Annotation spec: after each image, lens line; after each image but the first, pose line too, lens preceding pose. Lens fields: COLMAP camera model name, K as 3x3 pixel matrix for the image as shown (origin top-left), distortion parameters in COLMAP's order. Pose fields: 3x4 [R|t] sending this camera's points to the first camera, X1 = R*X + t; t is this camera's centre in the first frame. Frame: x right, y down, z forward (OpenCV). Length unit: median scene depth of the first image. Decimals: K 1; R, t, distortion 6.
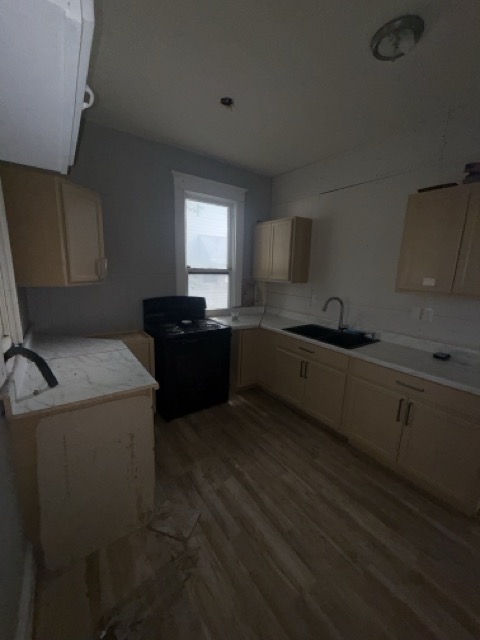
lens RADIAL K [[253.6, 0, 239.6], [0, 253.6, 319.5], [0, 0, 1]] dist [0.003199, -0.000842]
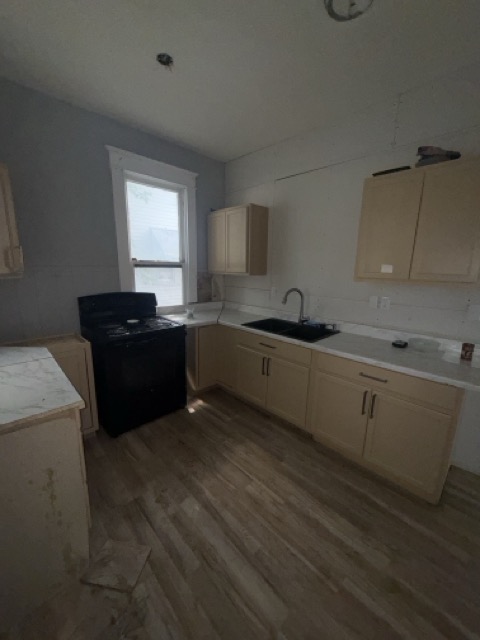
lens RADIAL K [[253.6, 0, 238.3], [0, 253.6, 319.7], [0, 0, 1]] dist [0.003199, -0.000842]
pose [[0.988597, -0.042869, 0.144358, 0.032414], [0.041097, 0.999039, 0.015235, 0.007795], [-0.144872, -0.009128, 0.989408, 0.112826]]
